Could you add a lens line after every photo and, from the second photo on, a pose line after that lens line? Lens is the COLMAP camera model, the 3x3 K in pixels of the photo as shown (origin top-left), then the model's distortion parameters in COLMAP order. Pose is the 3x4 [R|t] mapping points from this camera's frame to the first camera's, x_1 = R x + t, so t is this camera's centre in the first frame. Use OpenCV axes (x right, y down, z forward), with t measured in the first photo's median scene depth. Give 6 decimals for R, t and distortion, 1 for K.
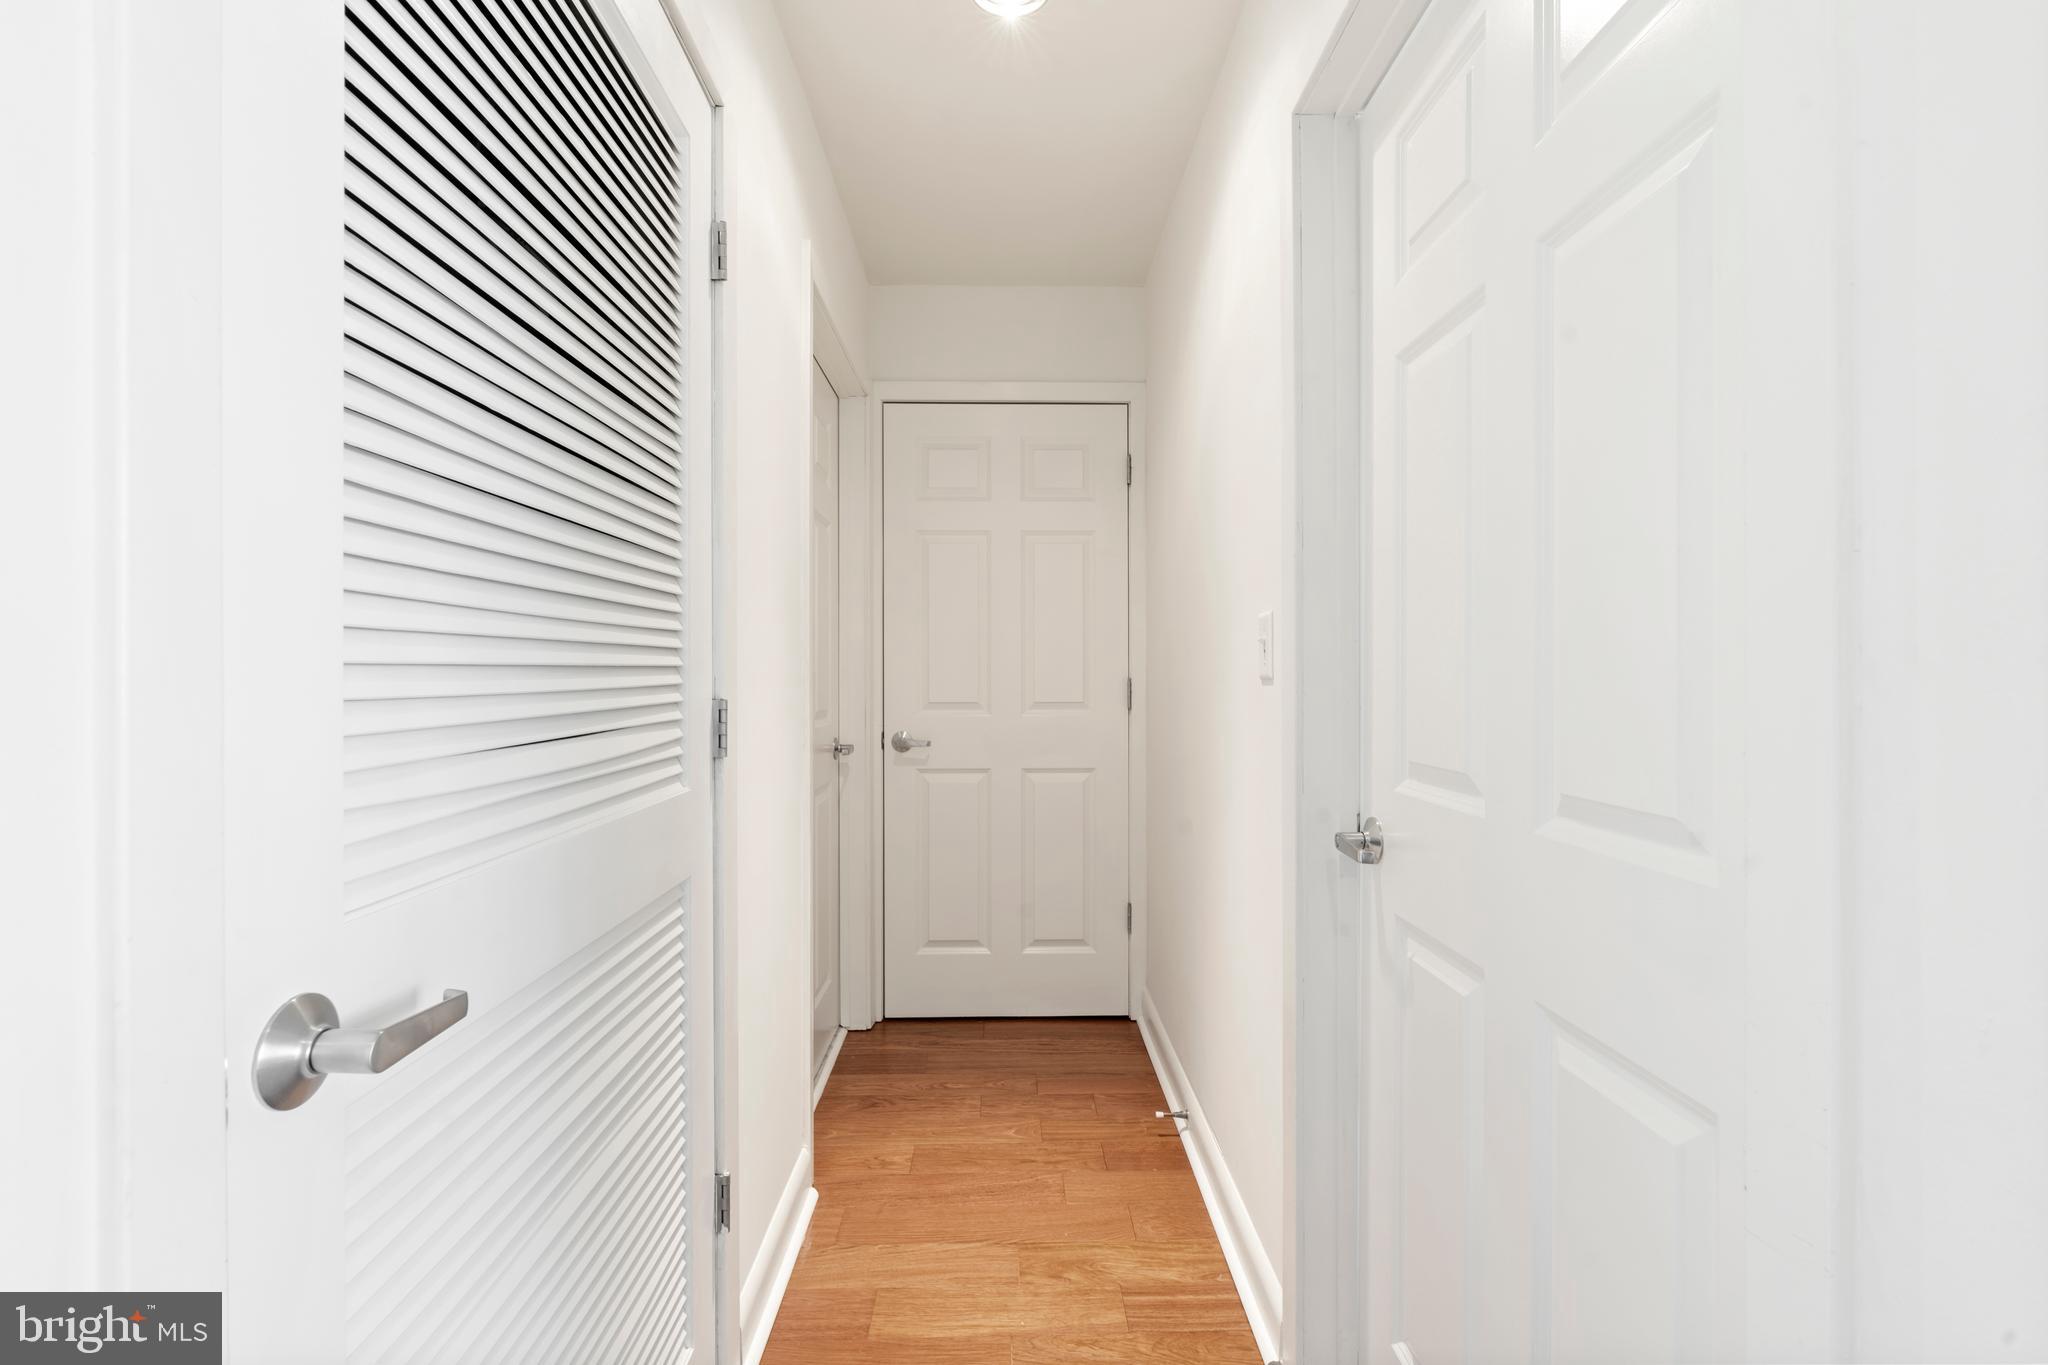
lens RADIAL K [[938.7, 0, 1023.1], [0, 938.7, 679.2], [0, 0, 1]] dist [0.003129, 0.001437]
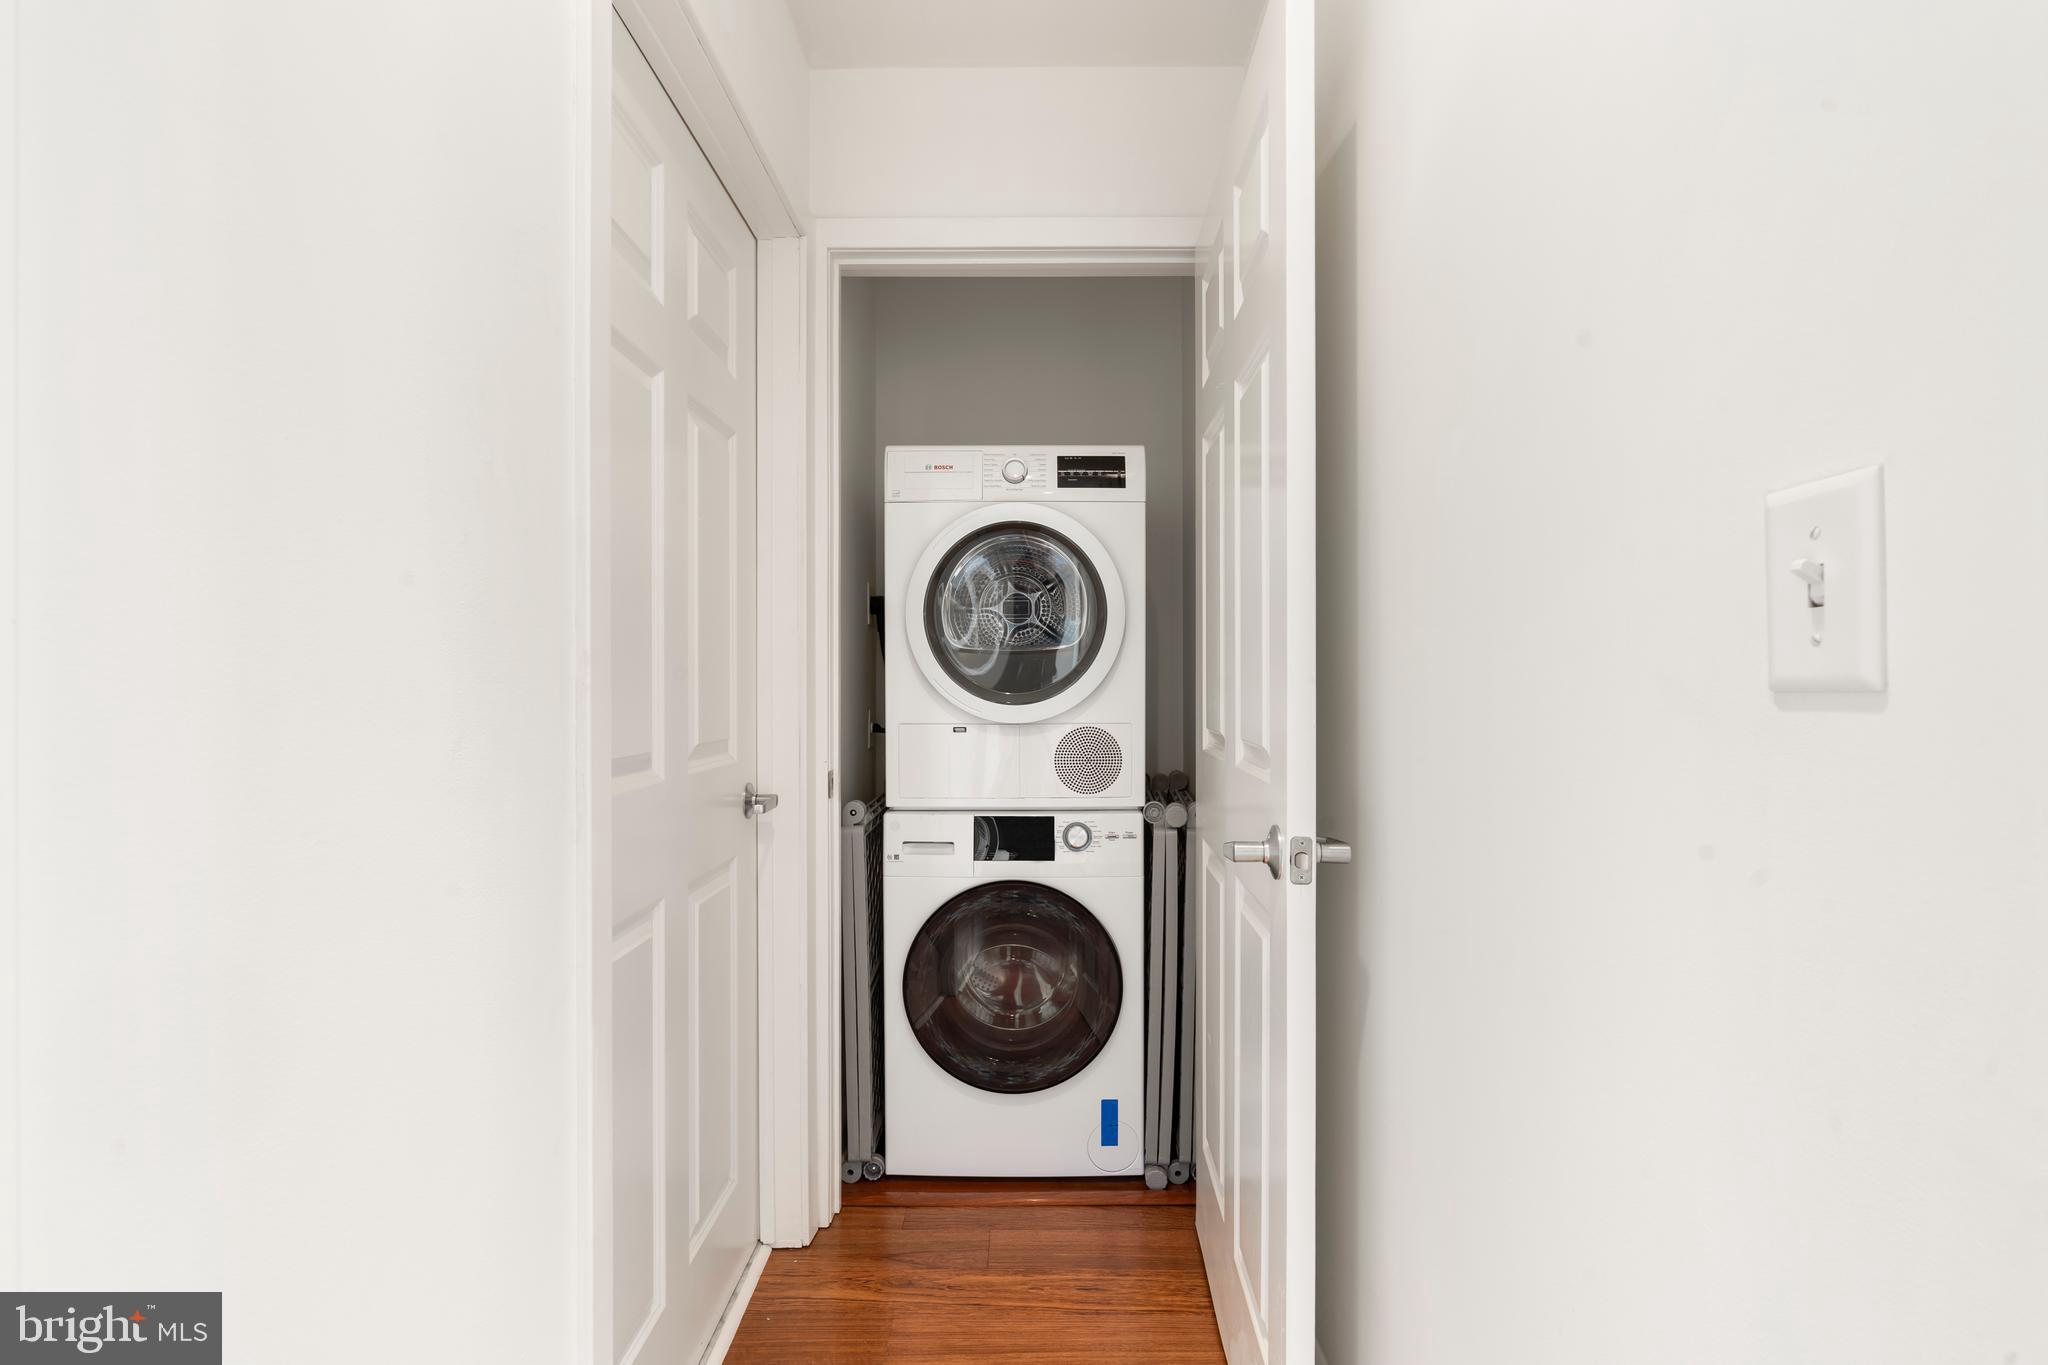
lens RADIAL K [[938.7, 0, 1025.1], [0, 938.7, 684.3], [0, 0, 1]] dist [0.003129, 0.001437]
pose [[0.999665, 0.002304, -0.025797, -0.002413], [-0.002416, 0.999988, -0.004325, -0.000037], [0.025787, 0.004386, 0.999658, 0.388980]]
